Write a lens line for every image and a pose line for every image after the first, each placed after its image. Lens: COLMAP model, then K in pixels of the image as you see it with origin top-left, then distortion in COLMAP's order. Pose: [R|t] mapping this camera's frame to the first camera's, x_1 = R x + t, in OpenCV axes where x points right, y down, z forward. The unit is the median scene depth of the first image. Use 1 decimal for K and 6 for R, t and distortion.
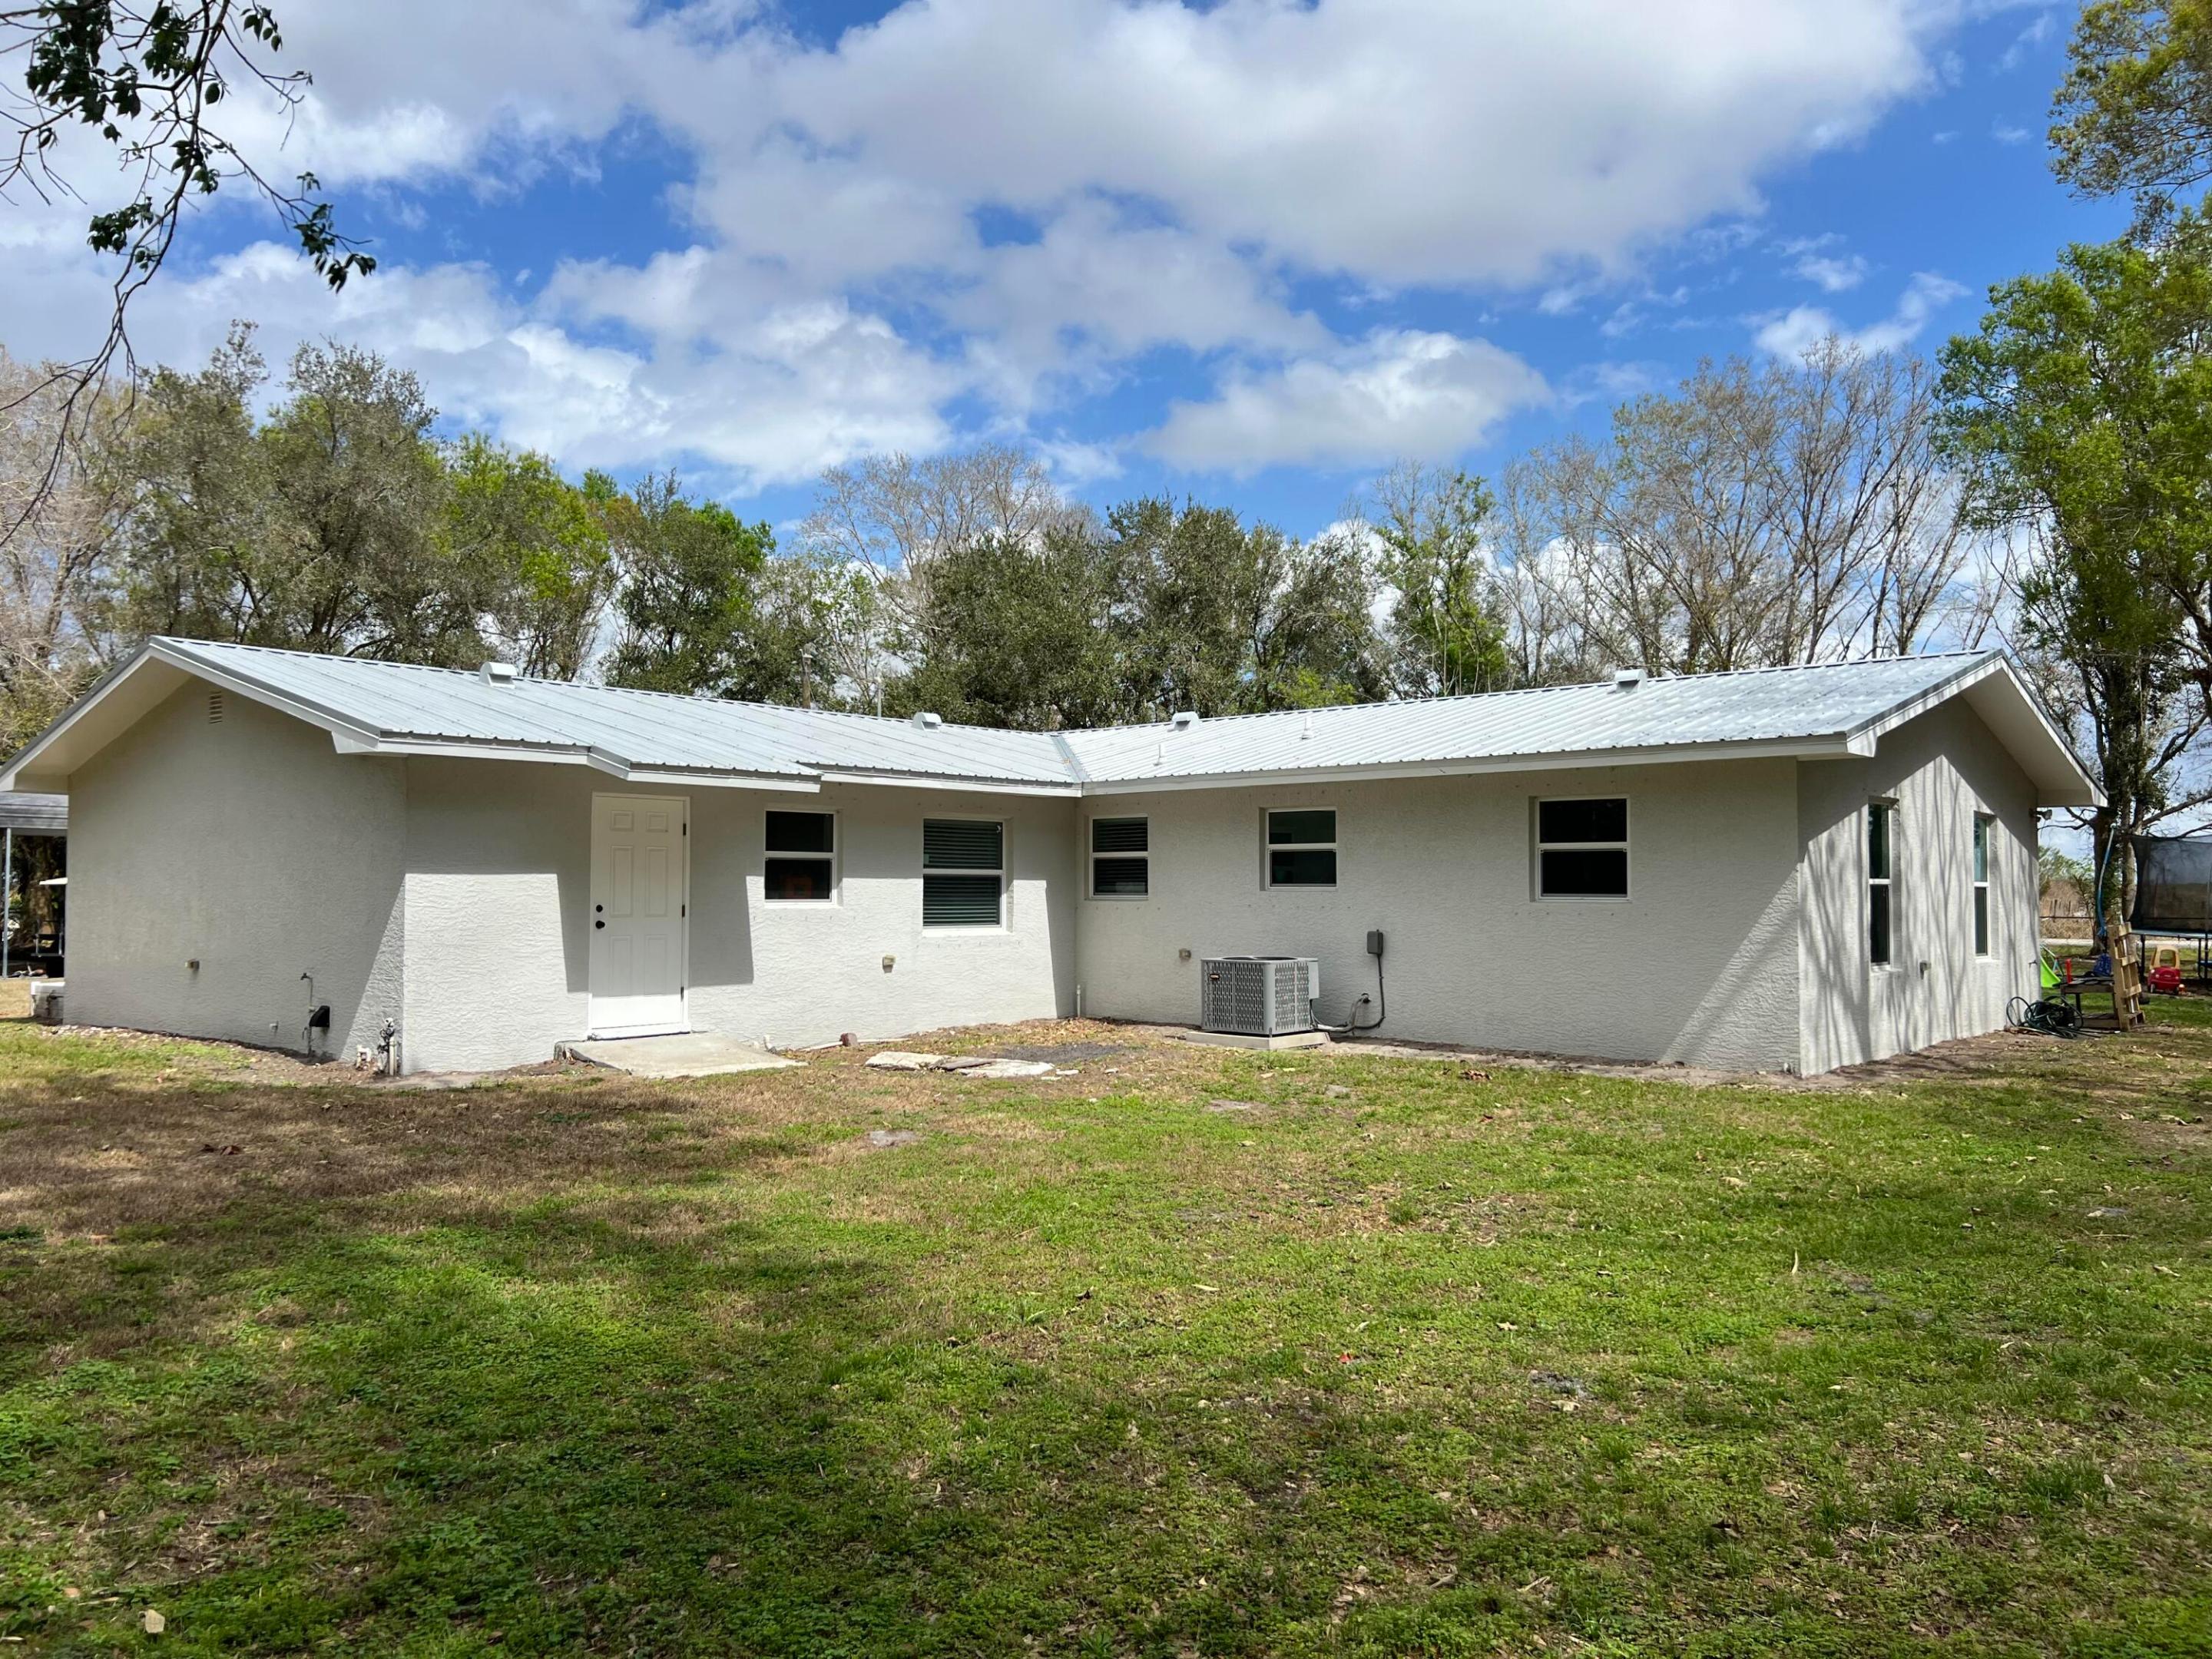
lens RADIAL K [[1653.7, 0, 1102.2], [0, 1653.7, 835.7], [0, 0, 1]] dist [0.051281, -0.057490]
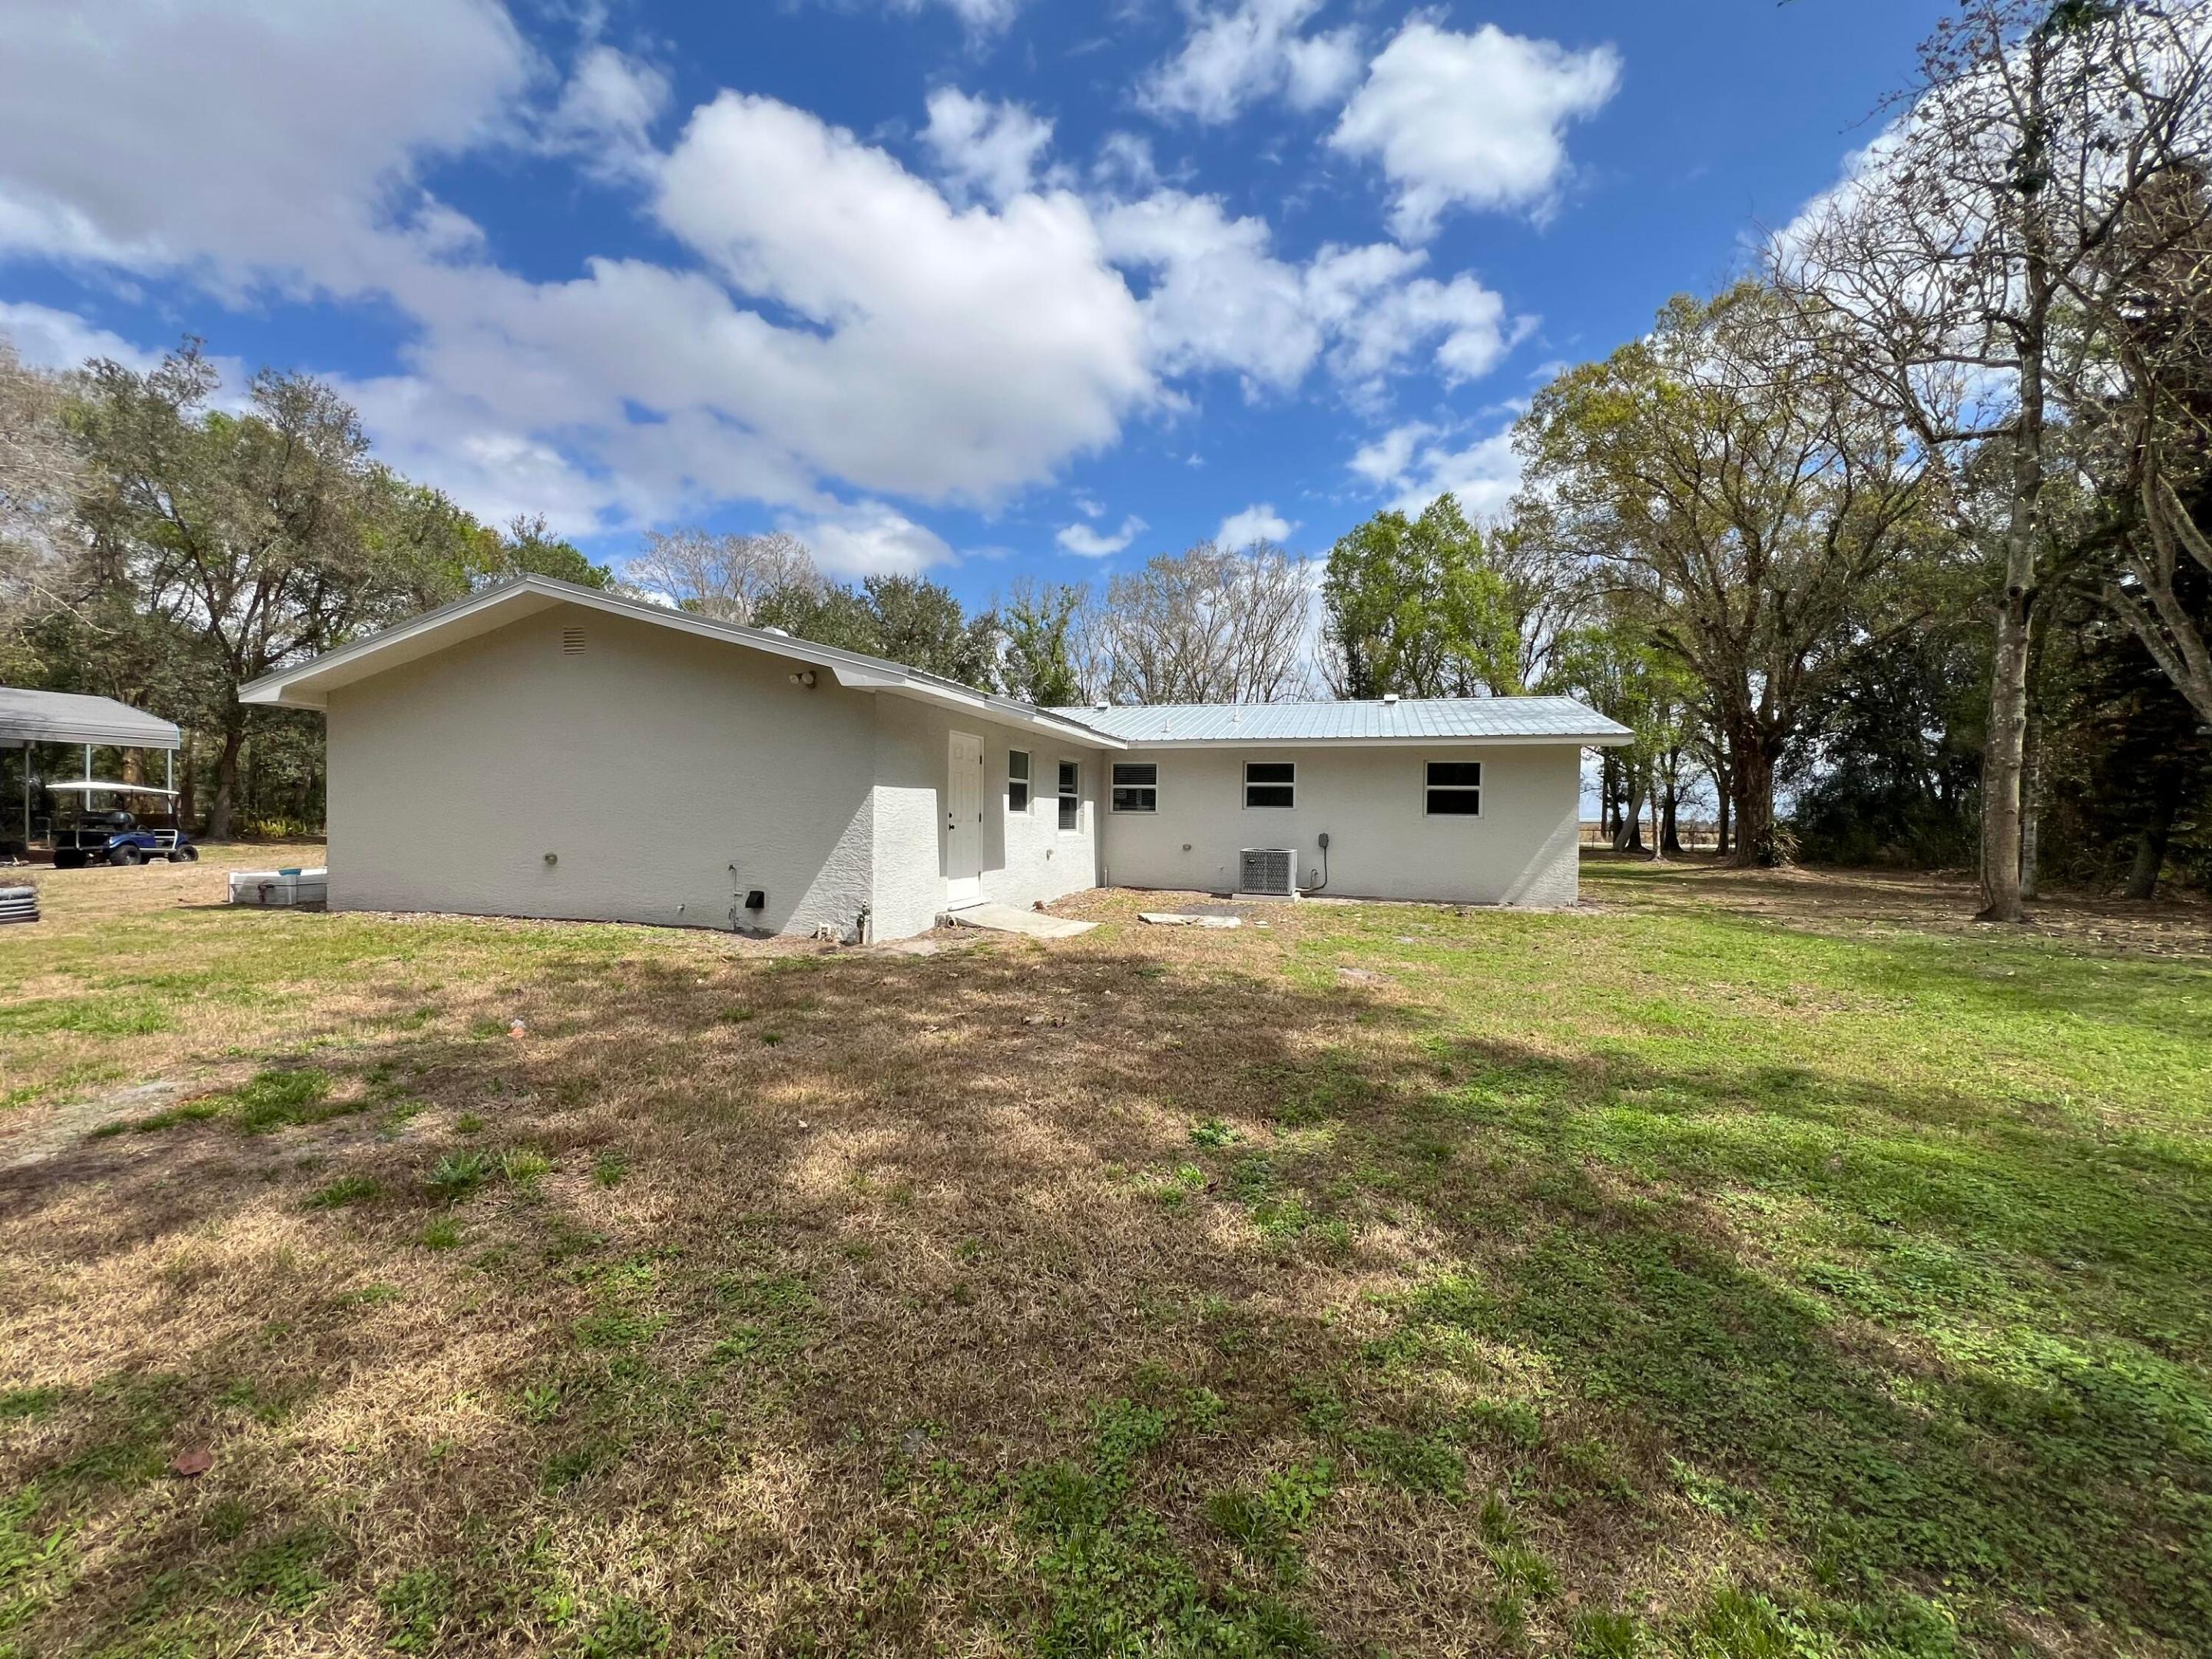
lens RADIAL K [[838.2, 0, 968.4], [0, 838.2, 830.9], [0, 0, 1]] dist [0.025493, 0.000108]
pose [[0.908401, 0.004170, 0.418079, -0.489645], [-0.026944, 0.998456, 0.048584, 0.019290], [-0.417230, -0.055399, 0.907111, 0.310823]]
